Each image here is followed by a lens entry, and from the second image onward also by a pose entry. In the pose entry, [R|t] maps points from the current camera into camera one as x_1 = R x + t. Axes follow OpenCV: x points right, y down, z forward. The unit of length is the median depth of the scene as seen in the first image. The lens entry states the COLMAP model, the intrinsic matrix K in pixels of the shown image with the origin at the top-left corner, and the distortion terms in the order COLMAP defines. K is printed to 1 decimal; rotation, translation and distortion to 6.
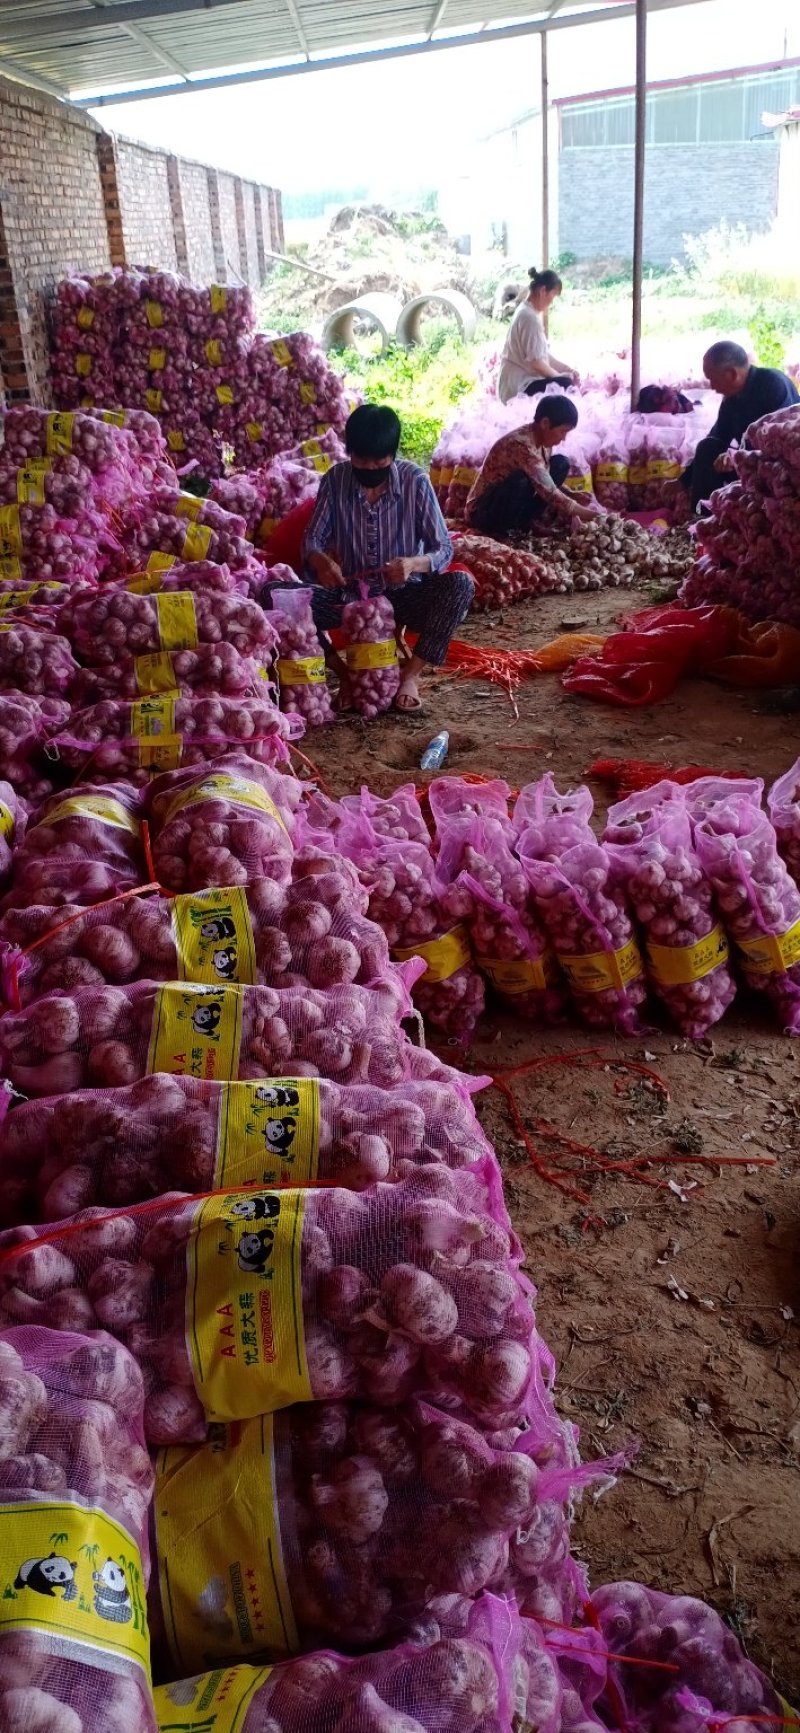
lens RADIAL K [[1519.5, 0, 443.3], [0, 1519.5, 866.4], [0, 0, 1]] dist [0.161518, -0.316633]
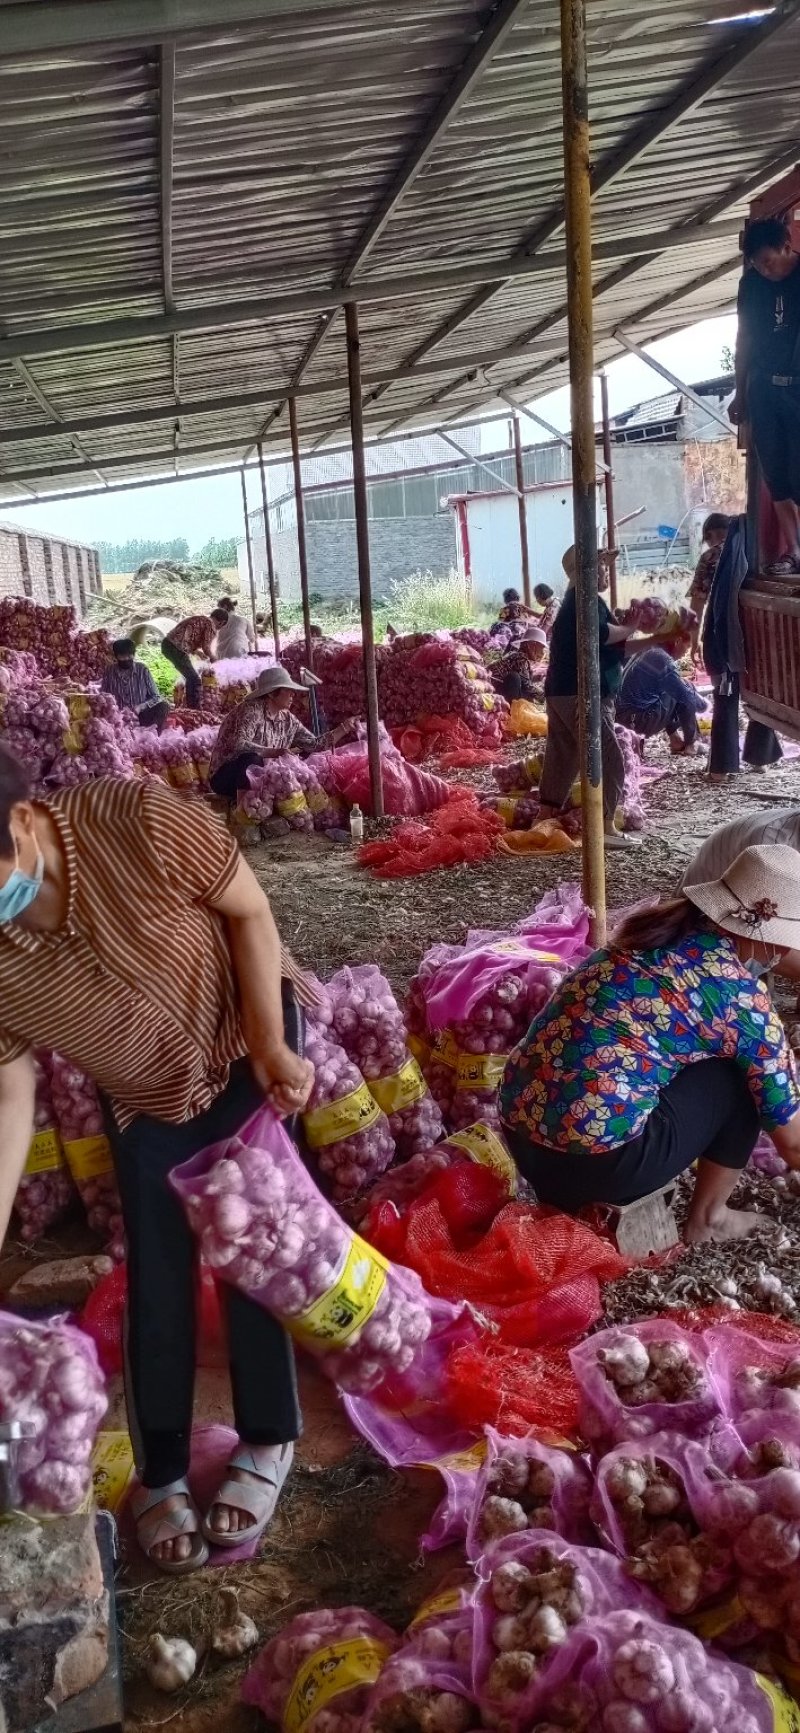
lens RADIAL K [[1519.5, 0, 443.3], [0, 1519.5, 866.4], [0, 0, 1]] dist [0.161518, -0.316633]
pose [[0.992951, -0.037792, 0.112335, 0.364368], [0.059803, 0.978057, -0.199569, 1.258132], [-0.102328, 0.204880, 0.973423, -2.998138]]
